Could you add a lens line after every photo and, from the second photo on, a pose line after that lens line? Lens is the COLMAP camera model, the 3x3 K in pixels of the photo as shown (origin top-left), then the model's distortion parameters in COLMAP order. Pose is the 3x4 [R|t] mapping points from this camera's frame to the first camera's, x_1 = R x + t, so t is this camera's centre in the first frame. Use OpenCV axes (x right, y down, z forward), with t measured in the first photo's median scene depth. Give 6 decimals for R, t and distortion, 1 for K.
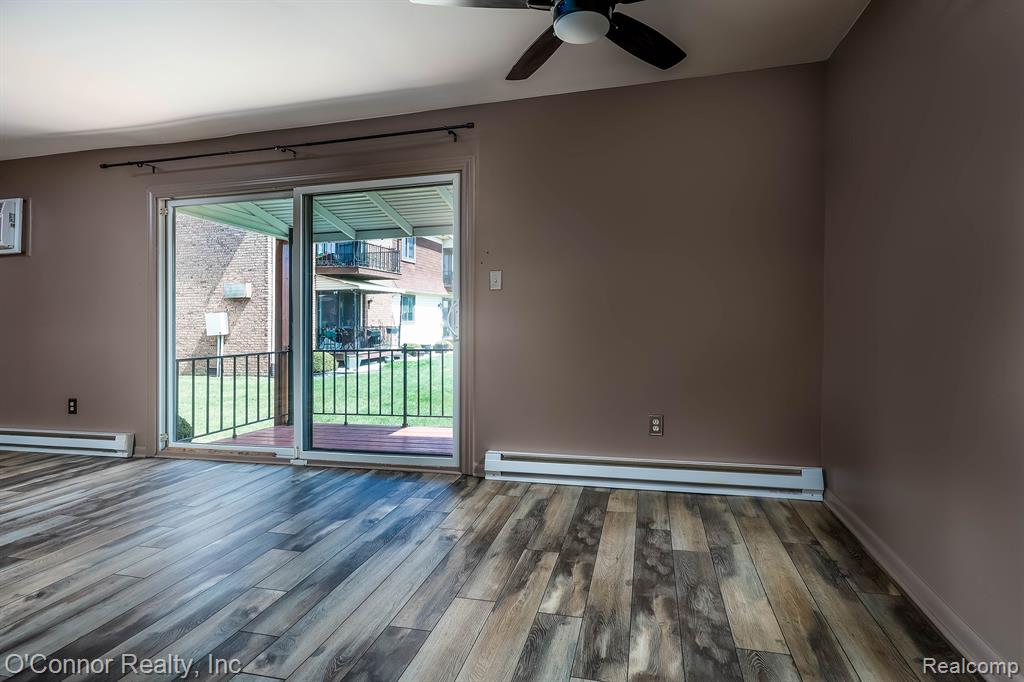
lens RADIAL K [[495.8, 0, 545.1], [0, 495.8, 311.4], [0, 0, 1]] dist [0.002287, 0.000489]
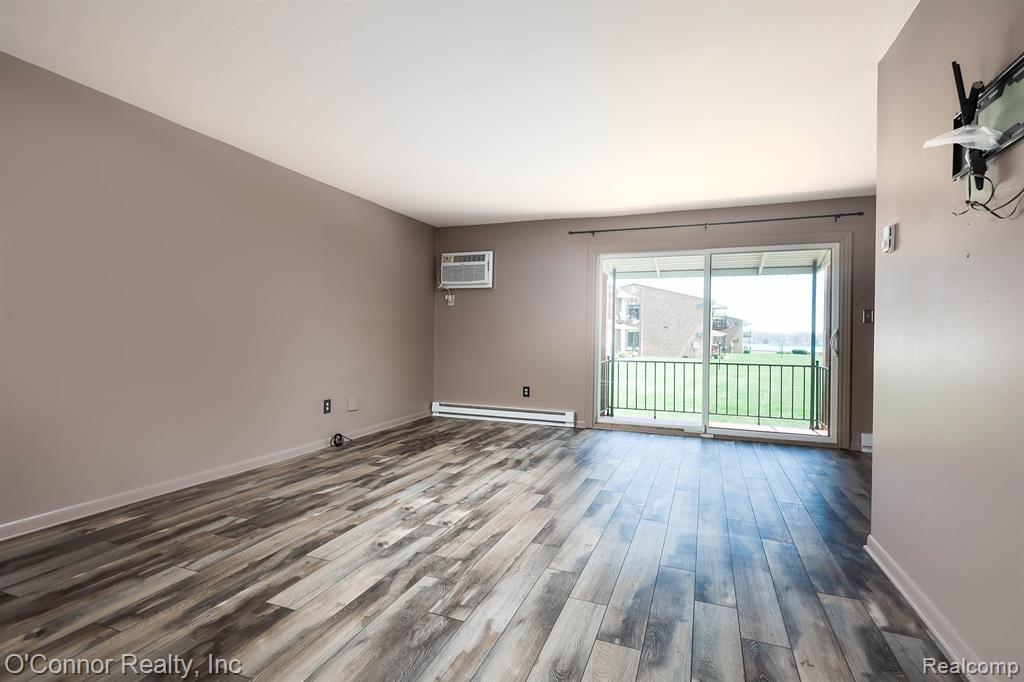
lens RADIAL K [[495.8, 0, 547.6], [0, 495.8, 337.0], [0, 0, 1]] dist [-0.000417, -0.000040]
pose [[0.993818, 0.034663, -0.105475, -0.924750], [-0.033037, 0.999307, 0.017125, -0.000146], [0.105995, -0.013534, 0.994275, -0.583940]]
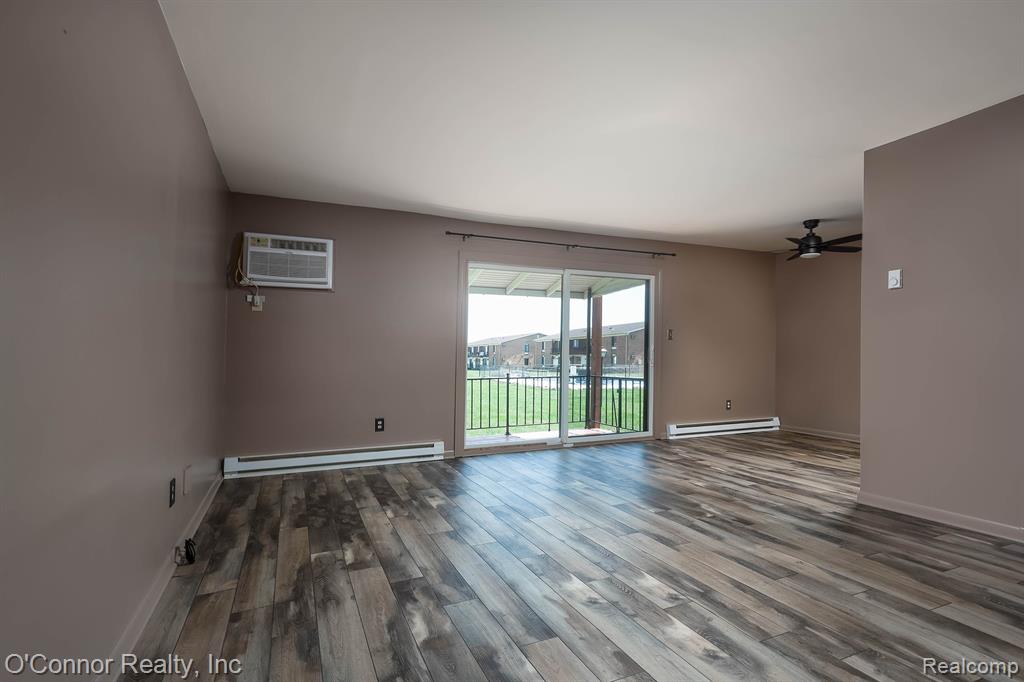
lens RADIAL K [[478.2, 0, 529.9], [0, 478.2, 352.9], [0, 0, 1]] dist [0.001905, 0.000640]
pose [[0.791871, 0.020721, 0.610337, -1.710413], [-0.019471, 0.999773, -0.008681, 0.030577], [-0.610378, -0.005010, 0.792094, -0.137503]]
